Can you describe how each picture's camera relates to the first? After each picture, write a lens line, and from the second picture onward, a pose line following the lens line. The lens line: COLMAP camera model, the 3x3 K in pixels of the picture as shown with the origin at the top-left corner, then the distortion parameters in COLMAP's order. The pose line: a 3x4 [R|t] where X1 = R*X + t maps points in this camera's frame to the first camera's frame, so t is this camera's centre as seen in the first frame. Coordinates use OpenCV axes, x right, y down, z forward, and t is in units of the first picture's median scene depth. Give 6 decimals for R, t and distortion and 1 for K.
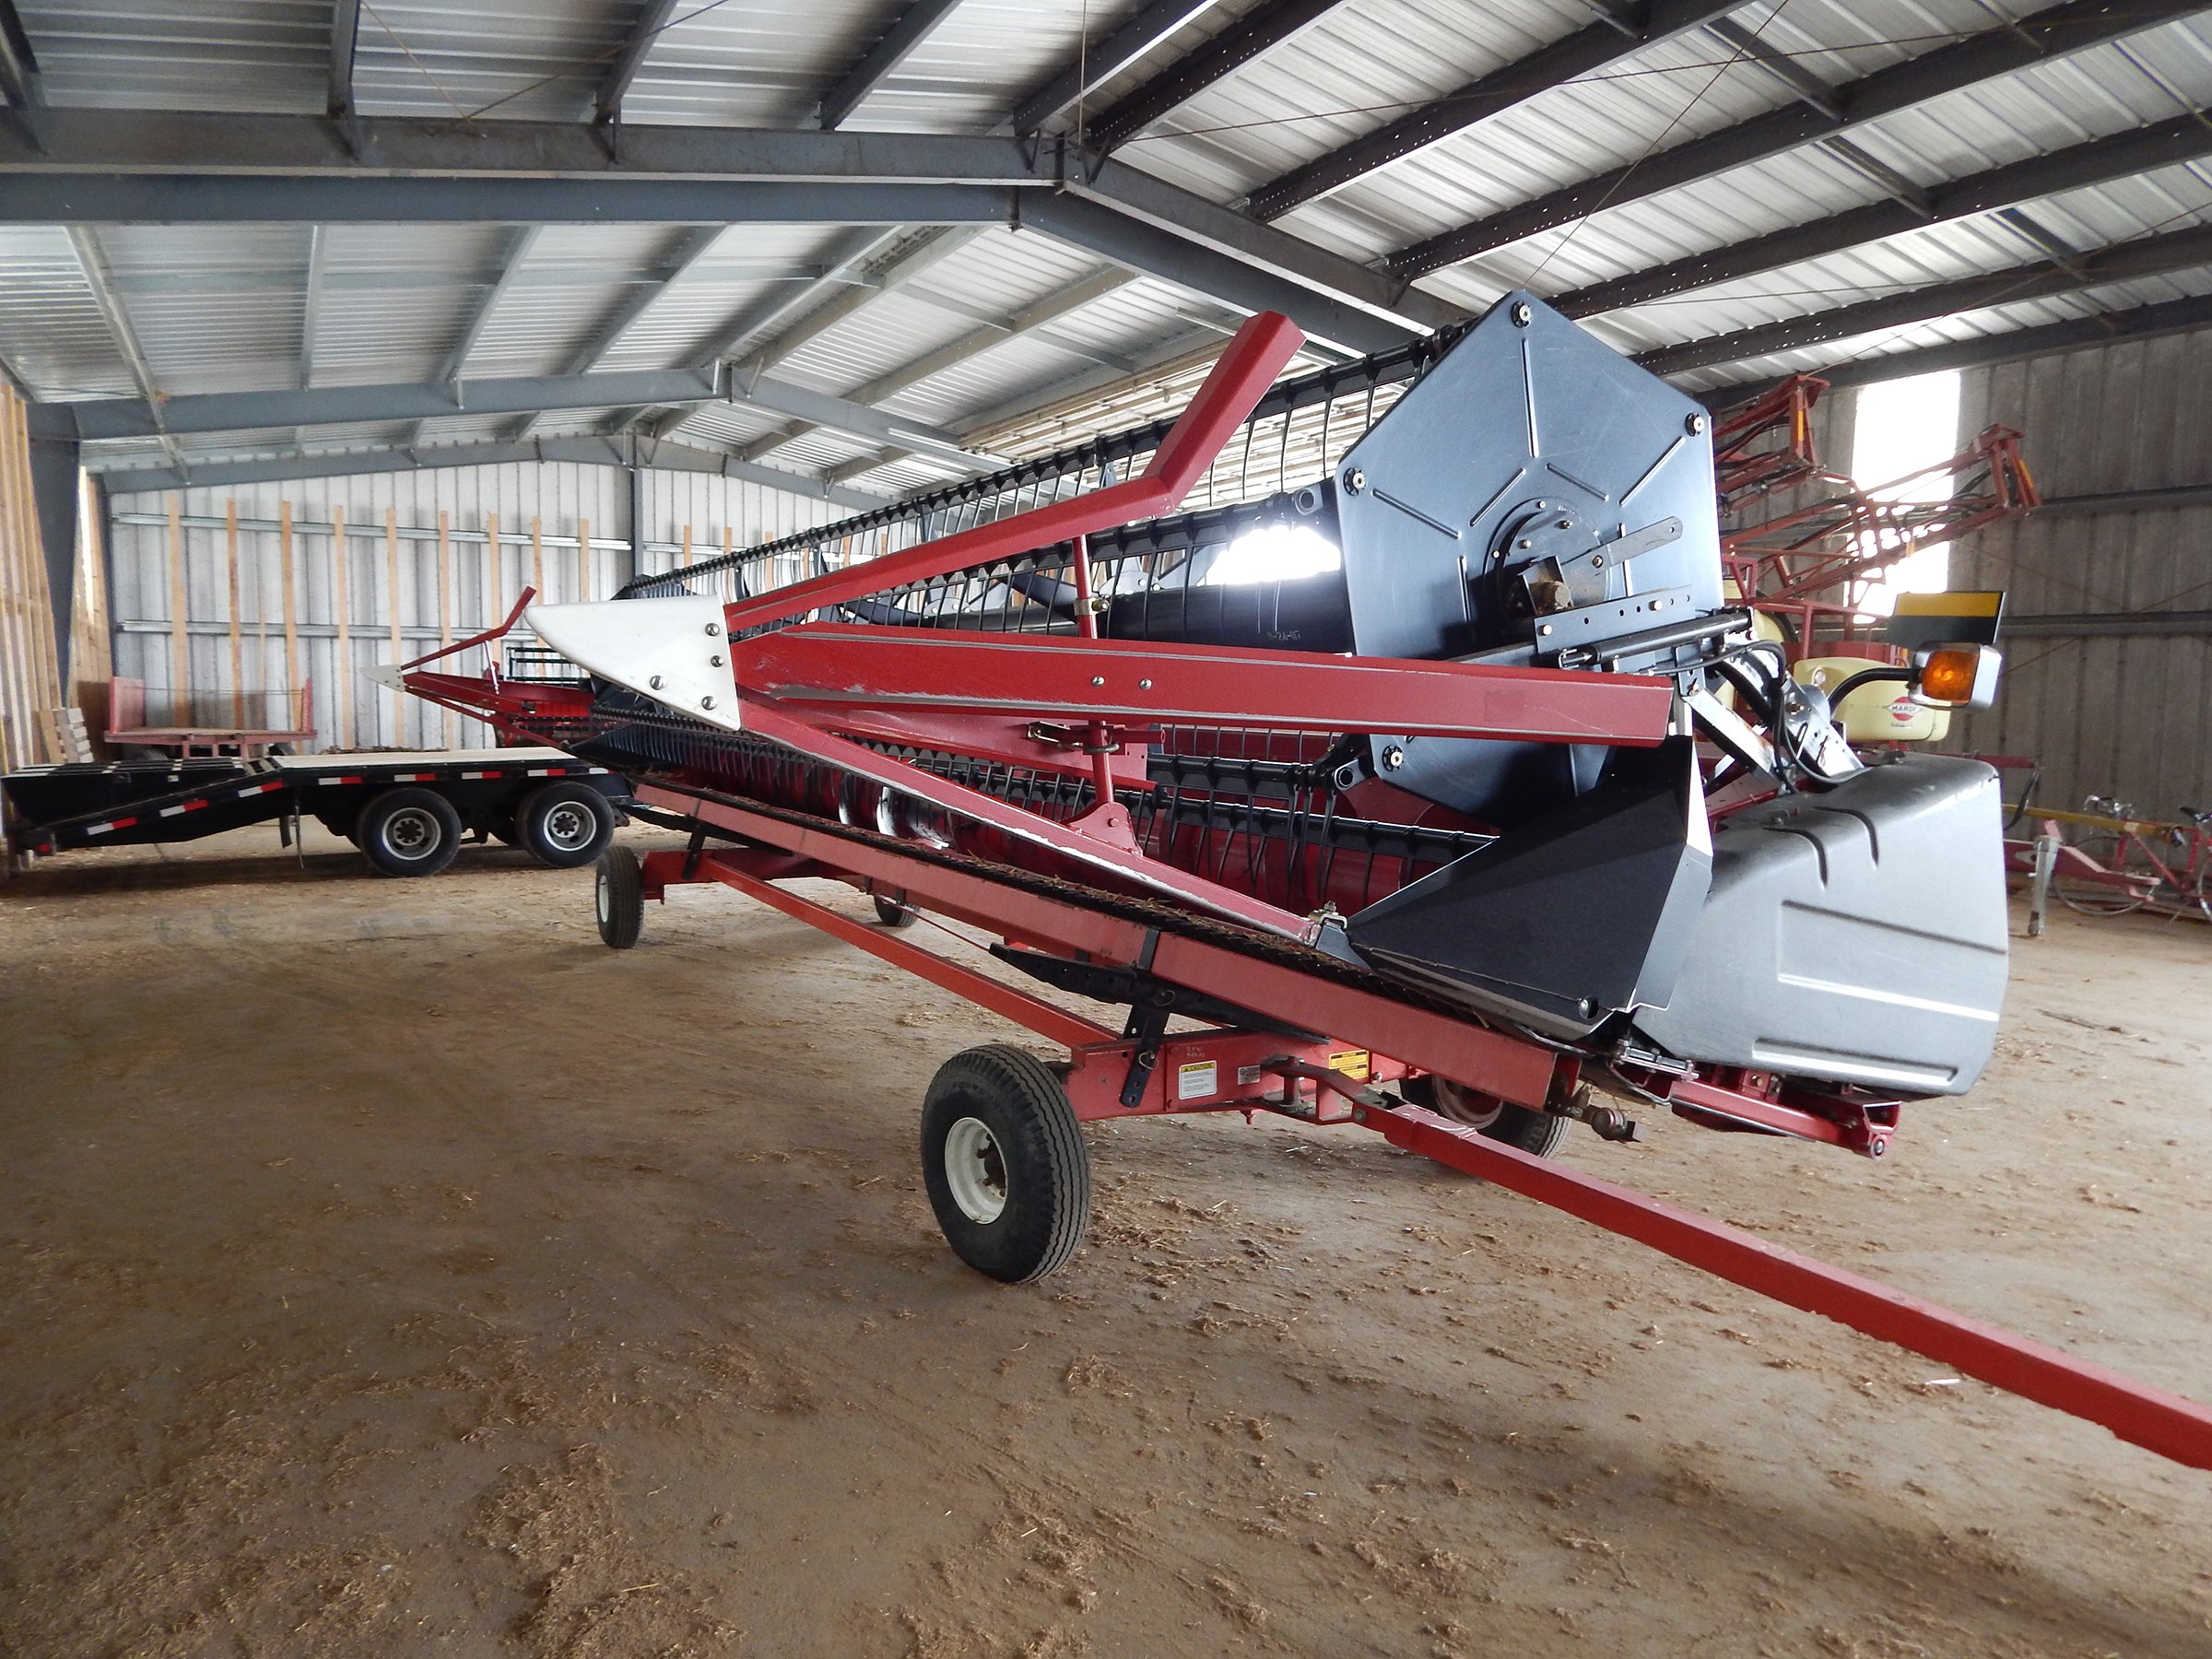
lens RADIAL K [[1456.8, 0, 1114.8], [0, 1456.8, 818.6], [0, 0, 1]] dist [-0.006017, 0.000687]
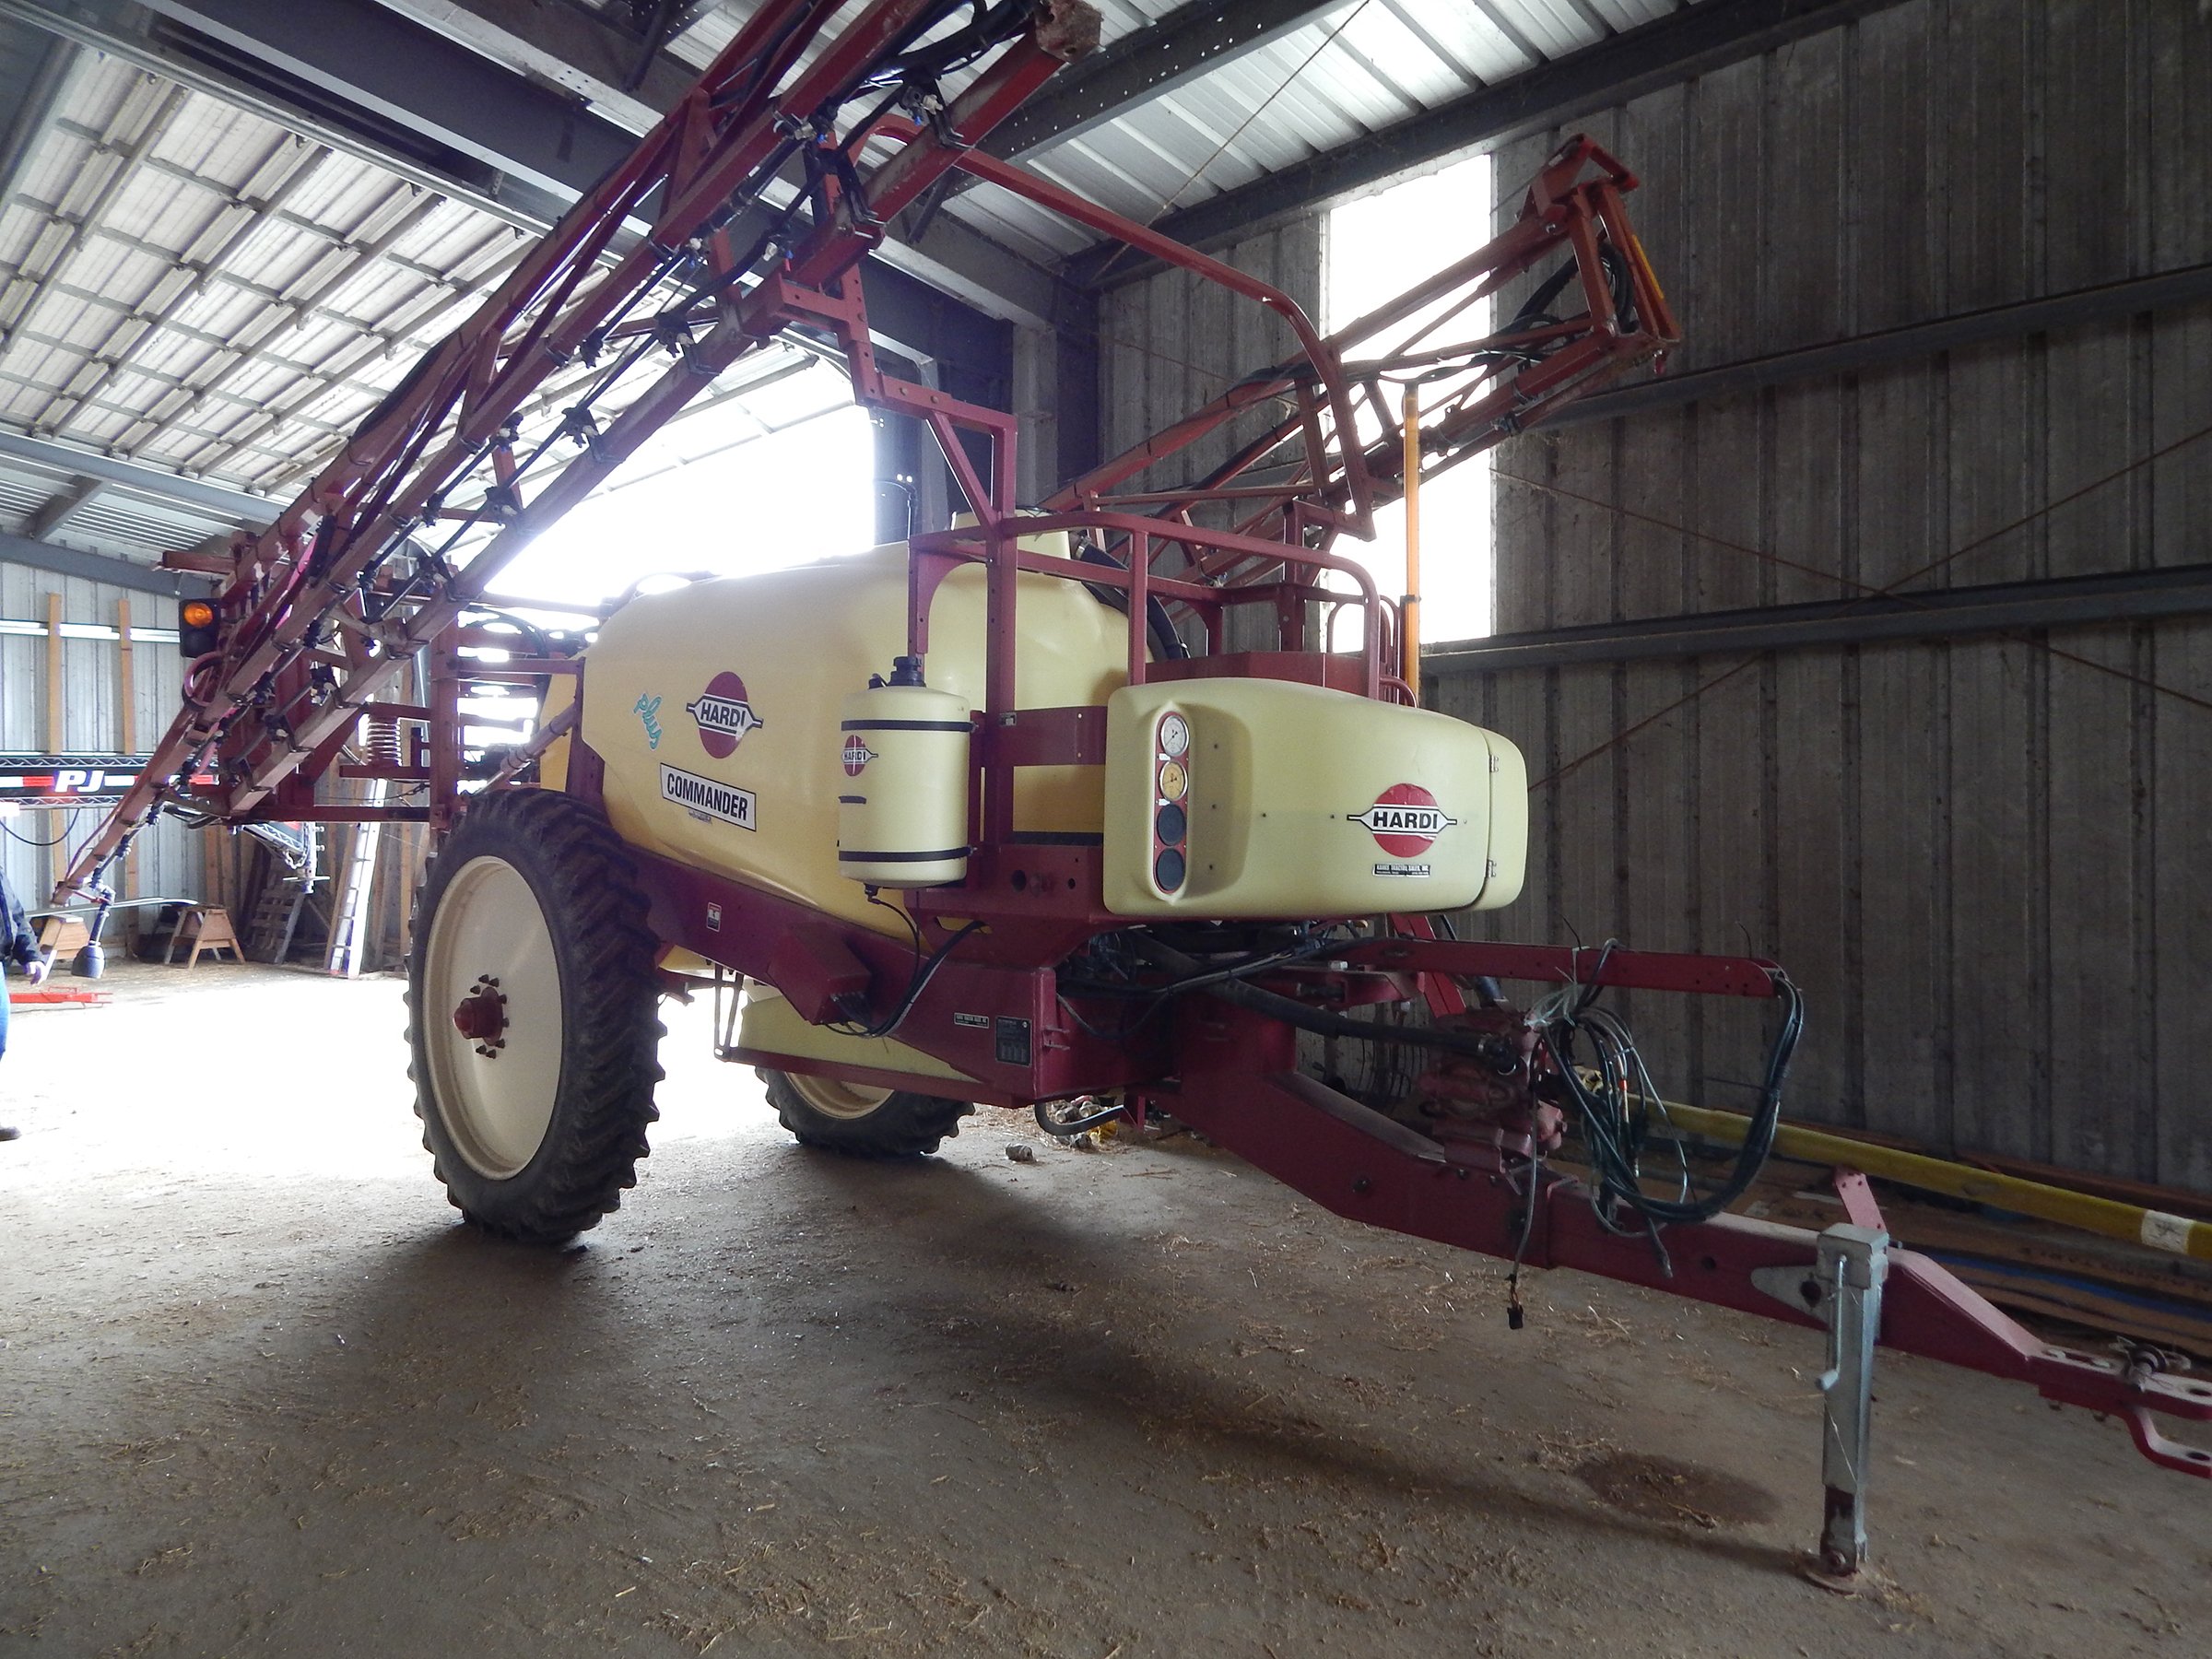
lens RADIAL K [[1456.8, 0, 1100.3], [0, 1456.8, 834.1], [0, 0, 1]] dist [-0.006017, 0.000687]
pose [[0.968958, -0.020793, 0.246350, 0.348882], [0.039964, 0.996525, -0.073078, -0.042650], [-0.243975, 0.080655, 0.966422, 0.616328]]
